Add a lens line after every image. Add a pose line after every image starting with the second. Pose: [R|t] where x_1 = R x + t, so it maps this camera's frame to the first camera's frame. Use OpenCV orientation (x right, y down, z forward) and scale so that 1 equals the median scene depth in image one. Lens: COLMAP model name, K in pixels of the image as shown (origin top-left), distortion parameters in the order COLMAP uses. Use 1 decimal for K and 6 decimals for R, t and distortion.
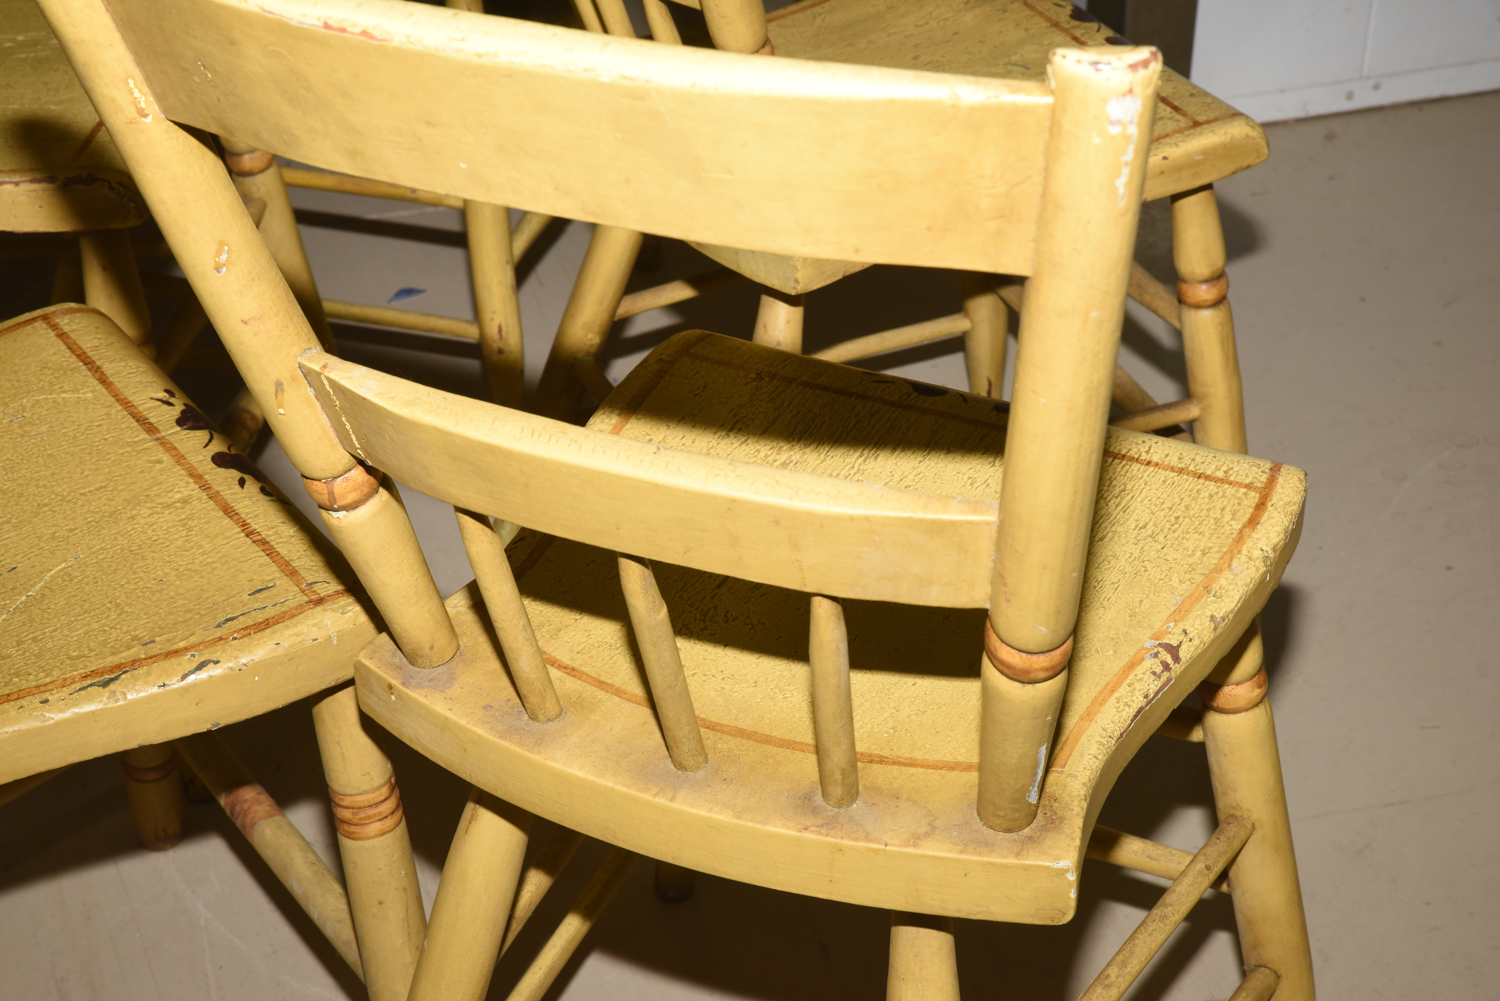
lens RADIAL K [[2647.2, 0, 748.1], [0, 2647.2, 487.9], [0, 0, 1]] dist [0.144839, 0.000000]
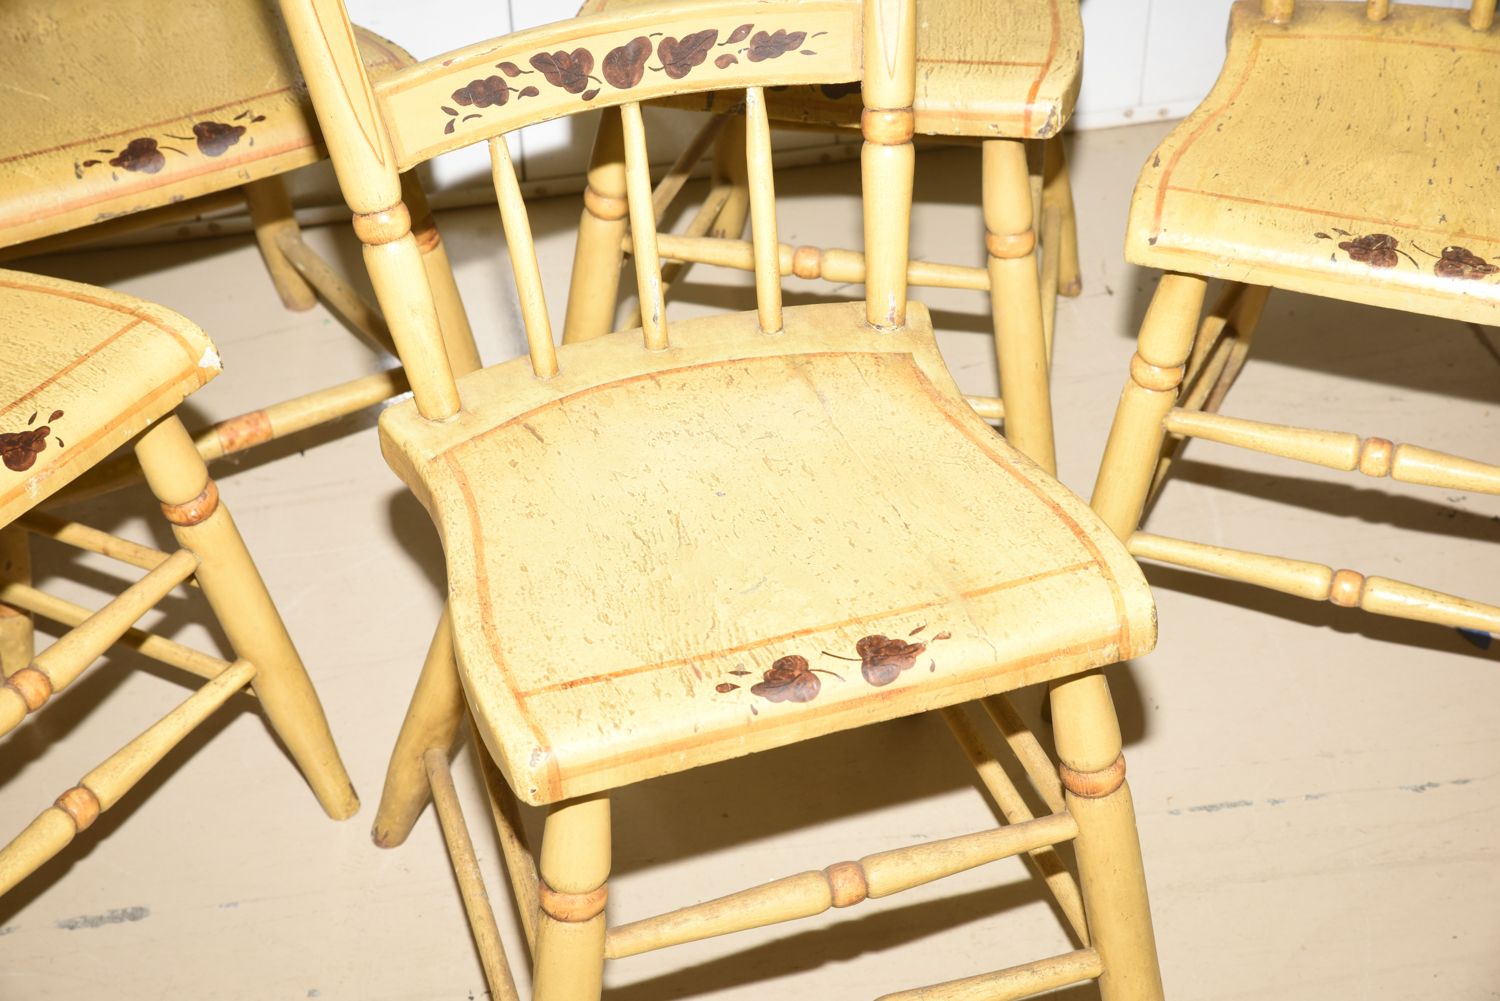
lens RADIAL K [[2539.9, 0, 740.3], [0, 2539.9, 498.3], [0, 0, 1]] dist [0.160574, 0.000000]
pose [[-0.095802, 0.631010, -0.769836, 0.898736], [-0.515687, 0.630050, 0.580606, -0.820549], [0.851404, 0.452618, 0.265044, 1.025996]]
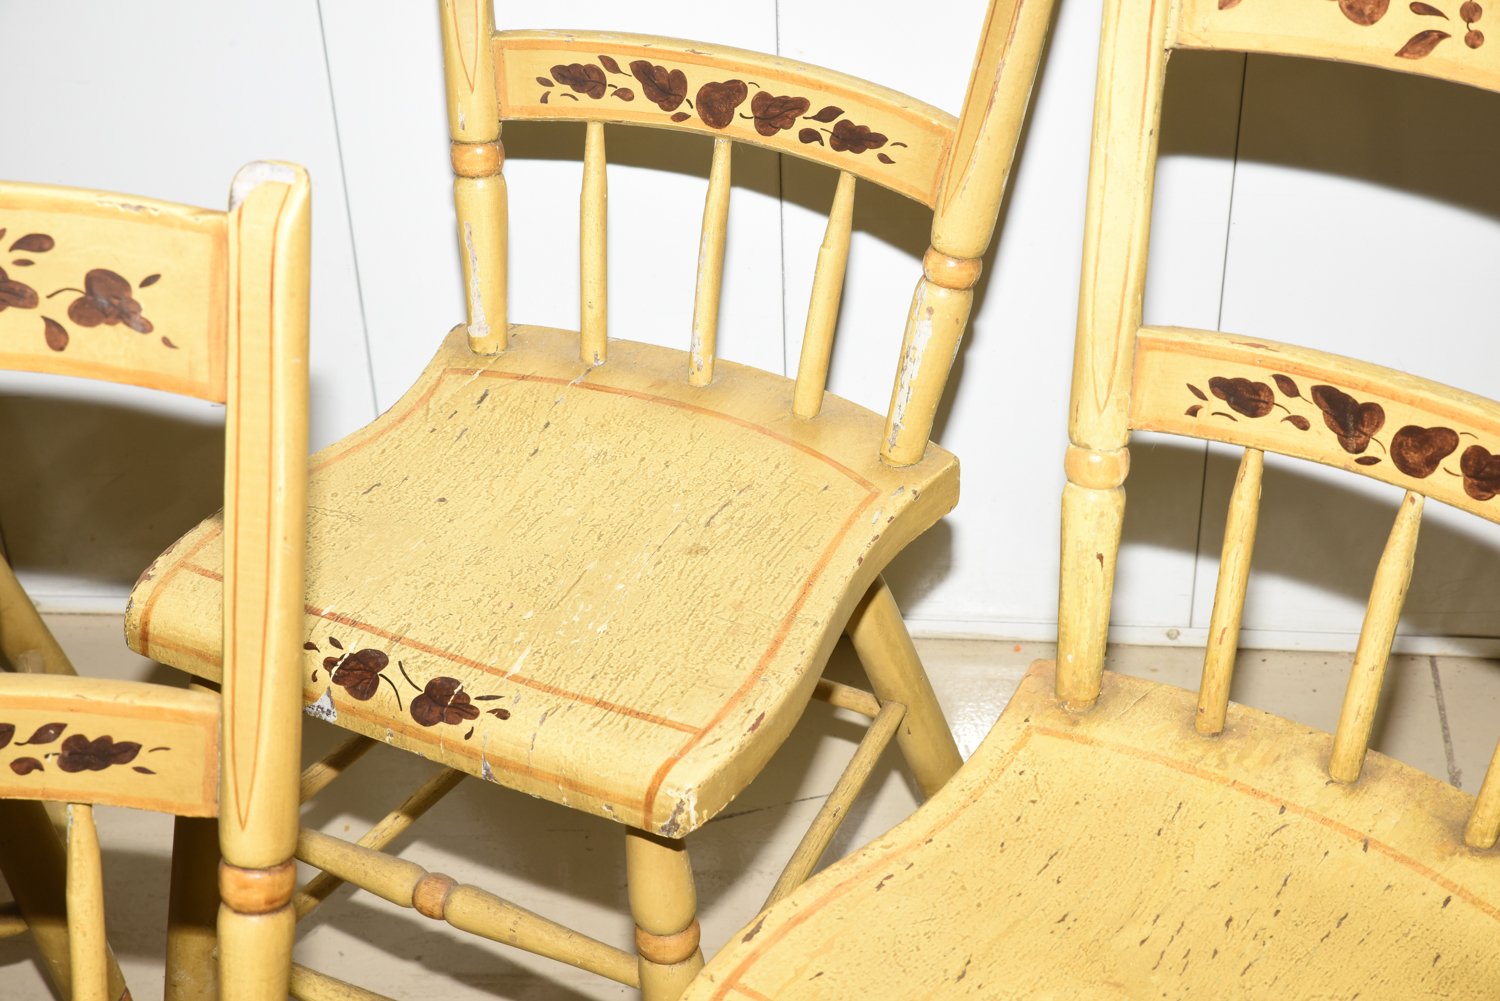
lens RADIAL K [[2625.6, 0, 734.8], [0, 2625.6, 502.3], [0, 0, 1]] dist [0.143743, 0.000000]
pose [[-0.368002, 0.567623, -0.736464, 0.398742], [-0.470313, 0.569625, 0.674042, -0.999210], [0.802110, 0.594418, 0.057337, 1.312140]]
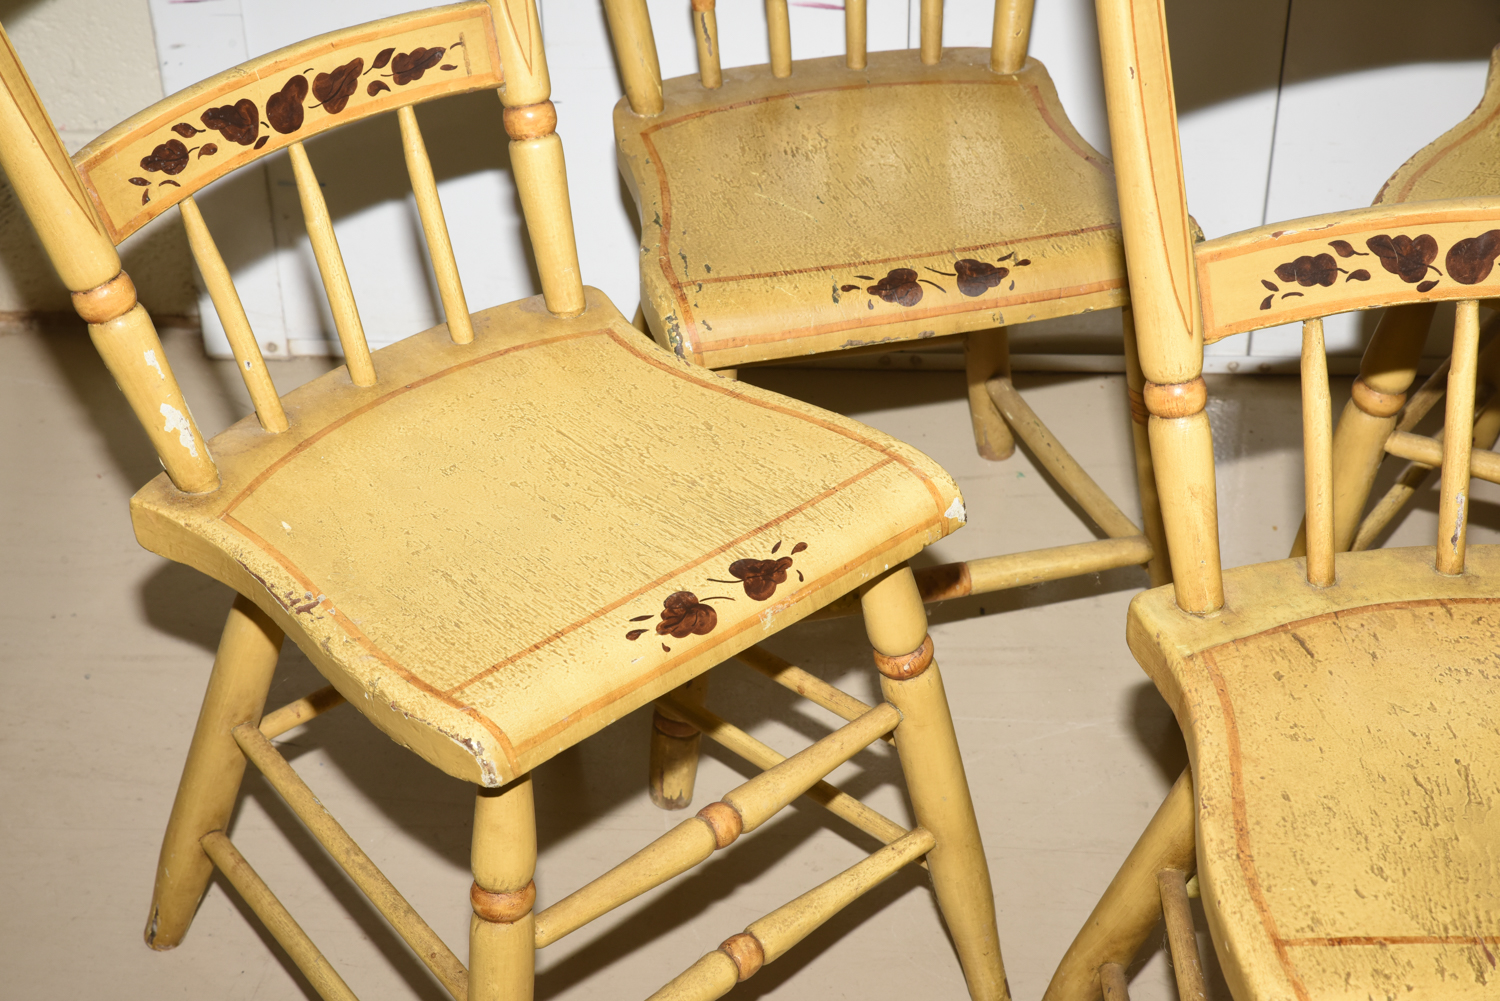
lens RADIAL K [[2663.5, 0, 735.8], [0, 2663.5, 495.0], [0, 0, 1]] dist [0.156695, 0.000000]
pose [[-0.352604, 0.550790, -0.756506, 0.880601], [-0.479072, 0.588200, 0.651545, -0.763961], [0.803841, 0.592158, 0.056467, 0.956041]]
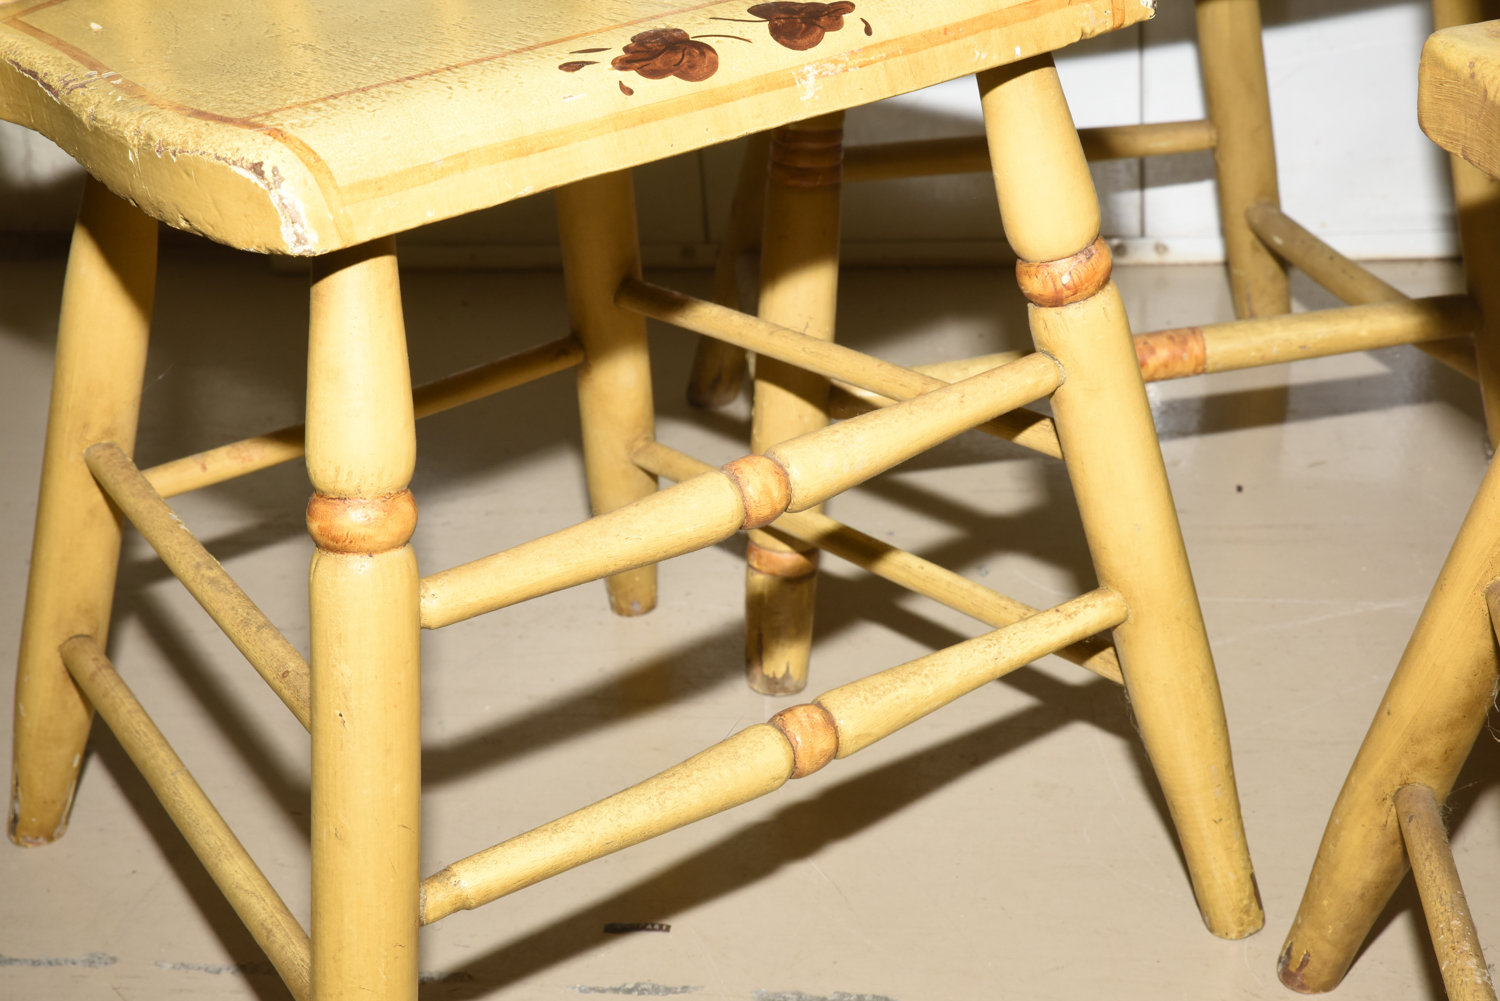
lens RADIAL K [[2647.2, 0, 732.1], [0, 2647.2, 501.1], [0, 0, 1]] dist [0.144839, 0.000000]
pose [[-0.455413, 0.427170, -0.781105, 0.650412], [-0.401412, 0.684601, 0.608432, -0.355919], [0.794649, 0.590633, -0.140305, 1.196120]]
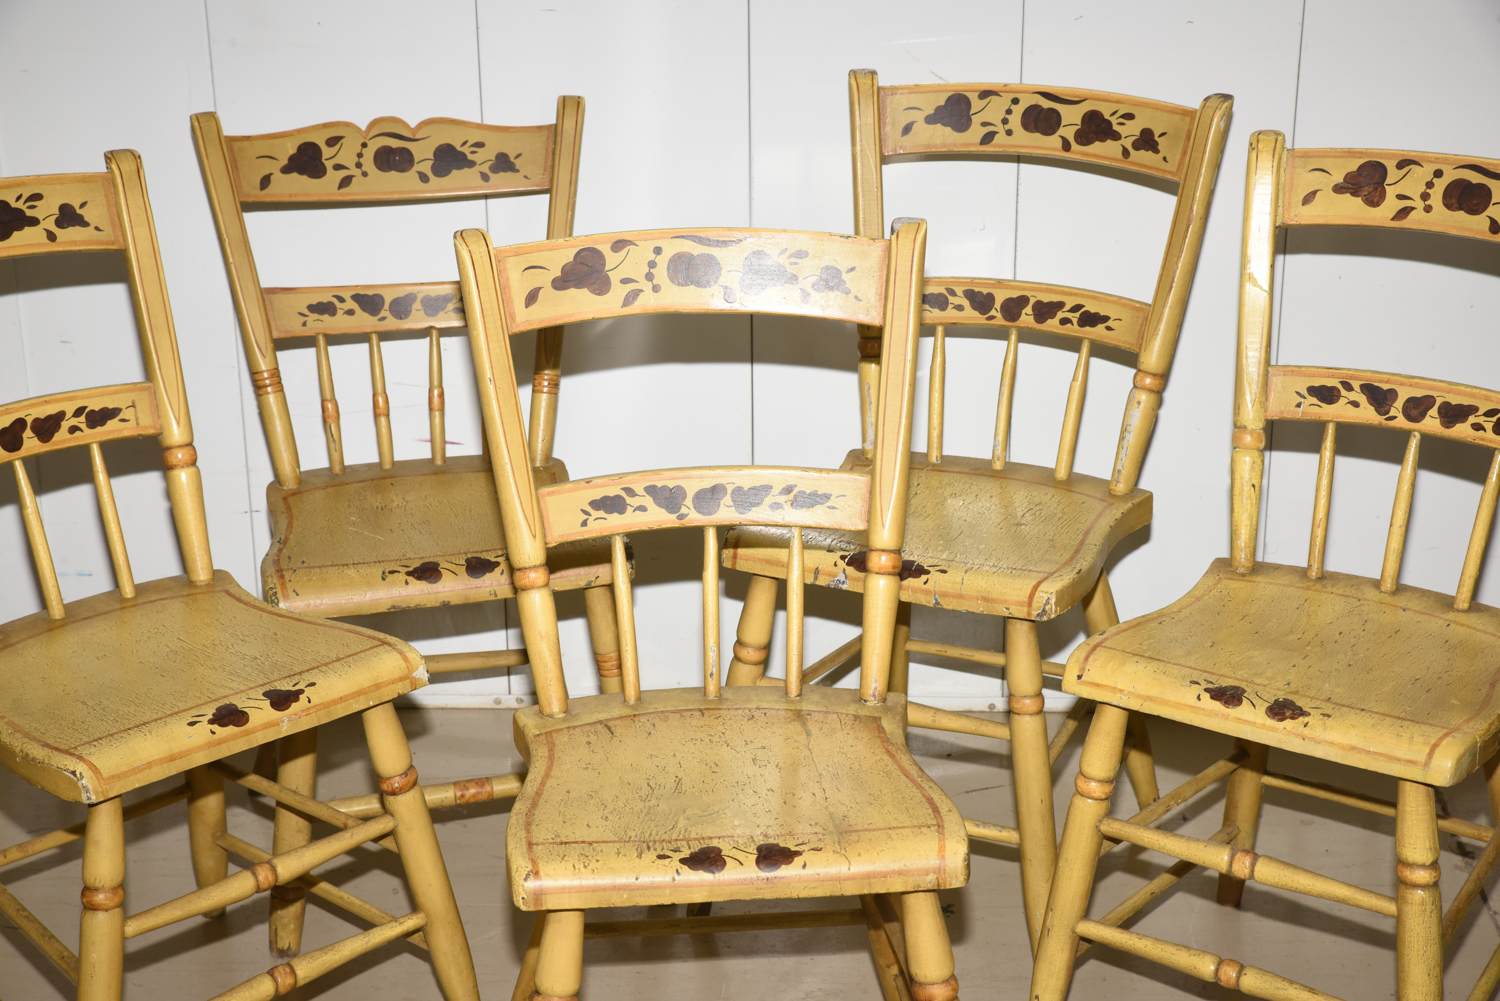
lens RADIAL K [[2539.9, 0, 737.8], [0, 2539.9, 506.3], [0, 0, 1]] dist [0.160574, 0.000000]
pose [[-0.328687, 0.345865, -0.878830, 1.398744], [-0.493441, 0.730536, 0.472053, -1.067517], [0.805283, 0.588808, -0.069454, 1.327014]]
